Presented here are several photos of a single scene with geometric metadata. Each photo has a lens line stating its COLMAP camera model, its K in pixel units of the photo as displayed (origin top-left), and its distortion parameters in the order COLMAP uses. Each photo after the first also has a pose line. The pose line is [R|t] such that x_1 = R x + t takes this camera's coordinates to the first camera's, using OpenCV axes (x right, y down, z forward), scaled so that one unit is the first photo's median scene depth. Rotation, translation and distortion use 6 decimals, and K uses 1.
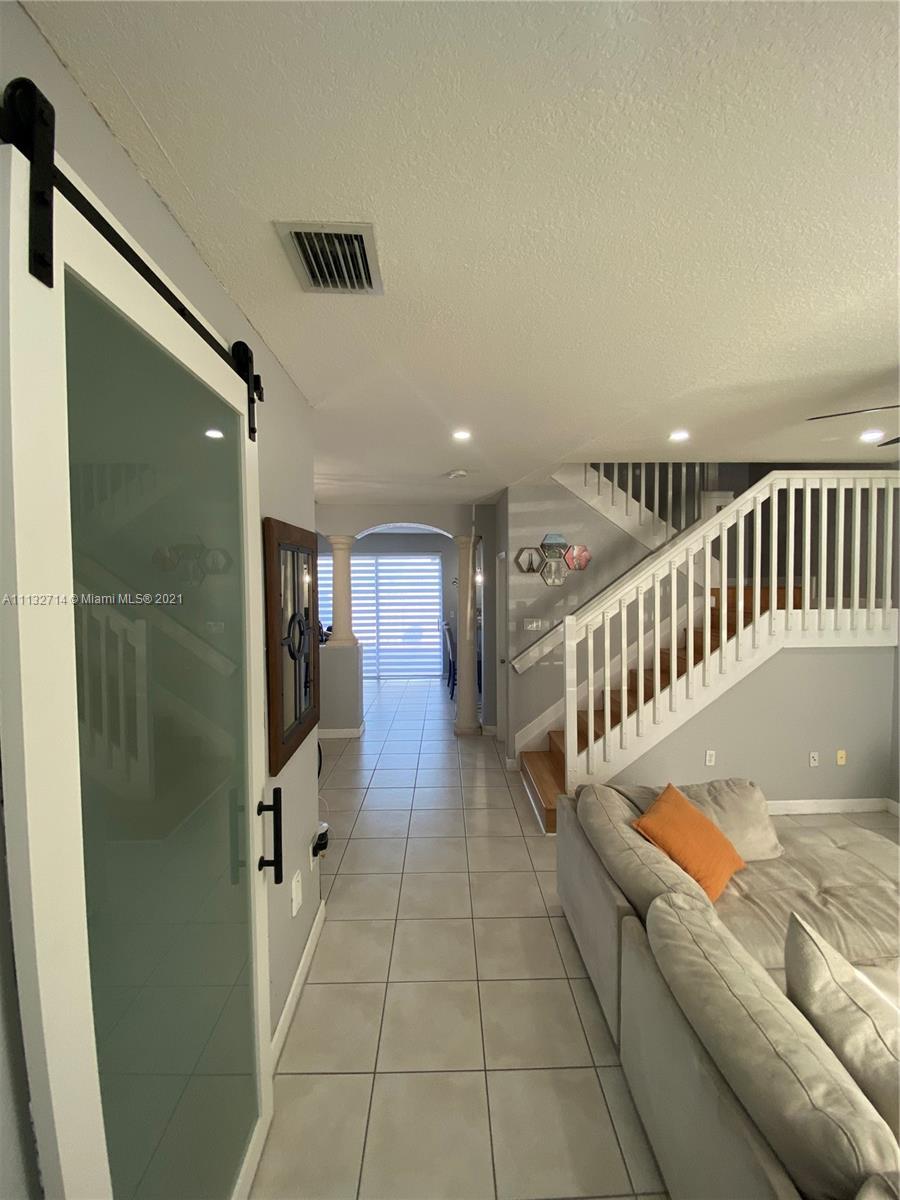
lens RADIAL K [[491.0, 0, 448.3], [0, 491.0, 600.2], [0, 0, 1]] dist [-0.003636, -0.000684]
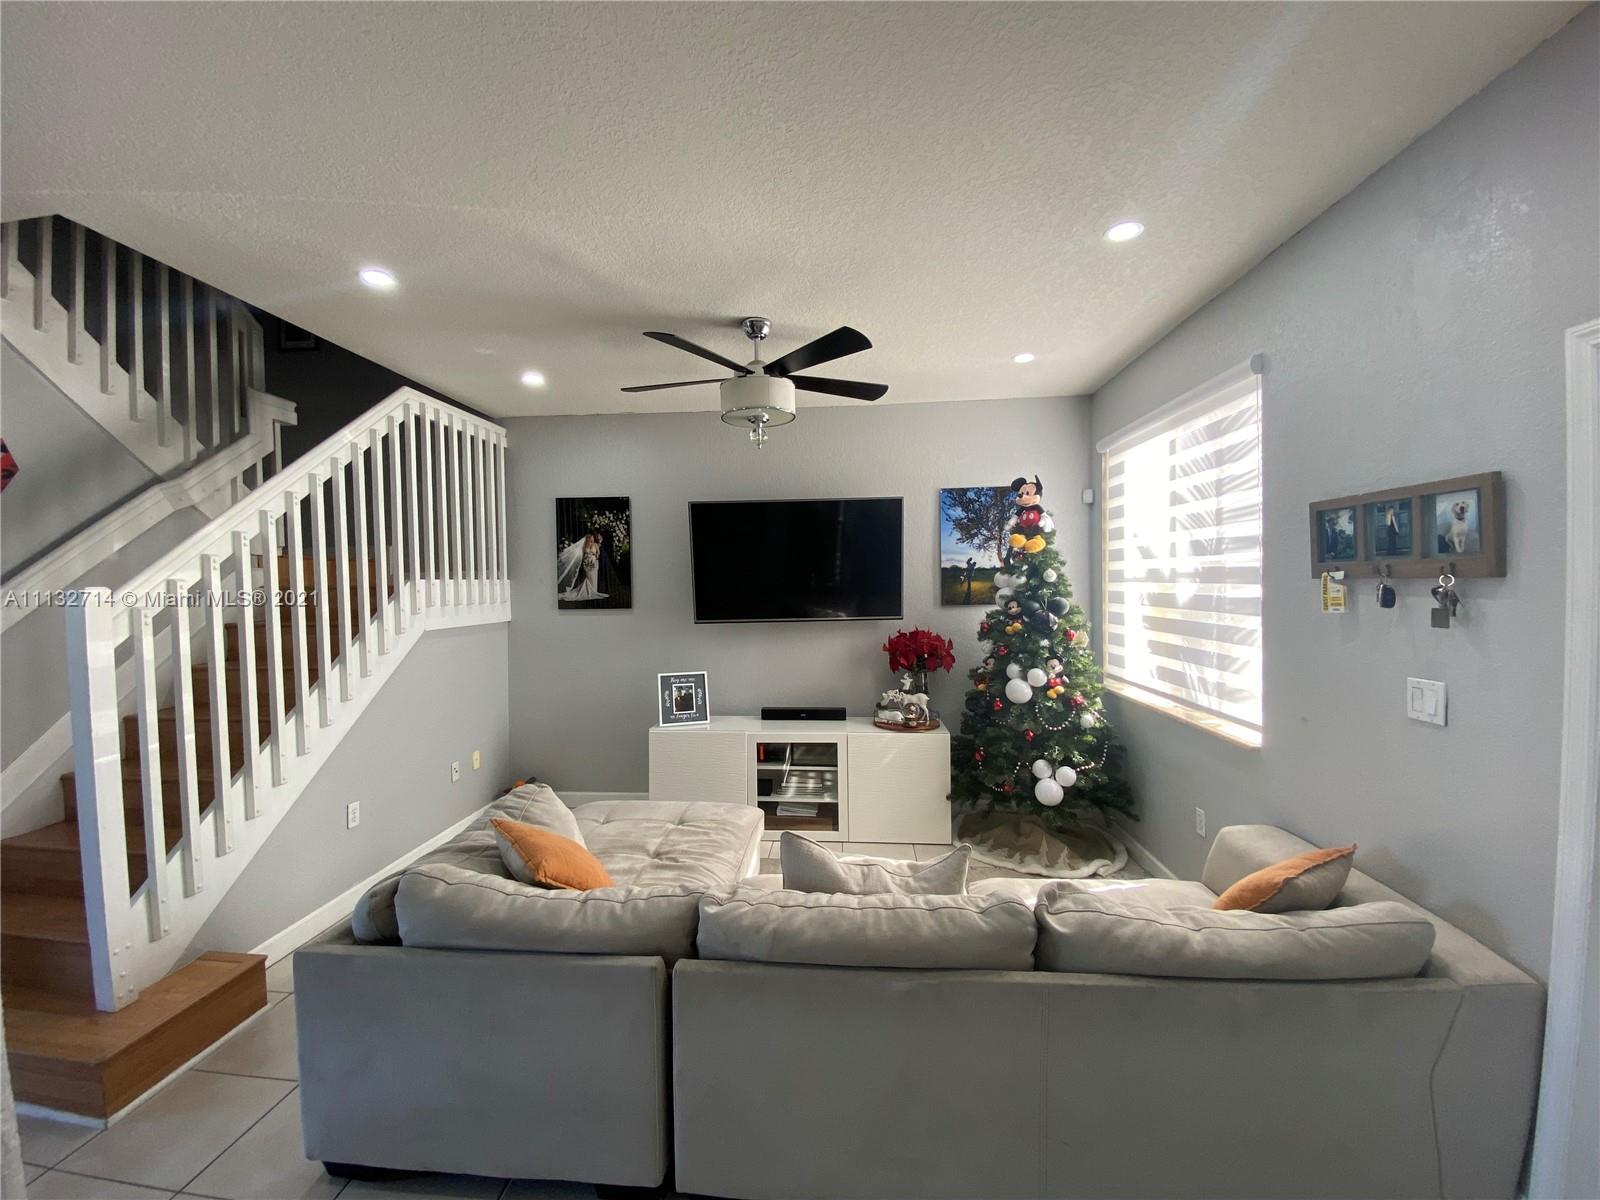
lens RADIAL K [[654.6, 0, 800.0], [0, 654.6, 599.8], [0, 0, 1]] dist [-0.003636, -0.000684]
pose [[0.093335, -0.015605, 0.995512, -0.246264], [0.048692, 0.998752, 0.011091, 0.066834], [-0.994443, 0.047439, 0.093979, 0.345887]]
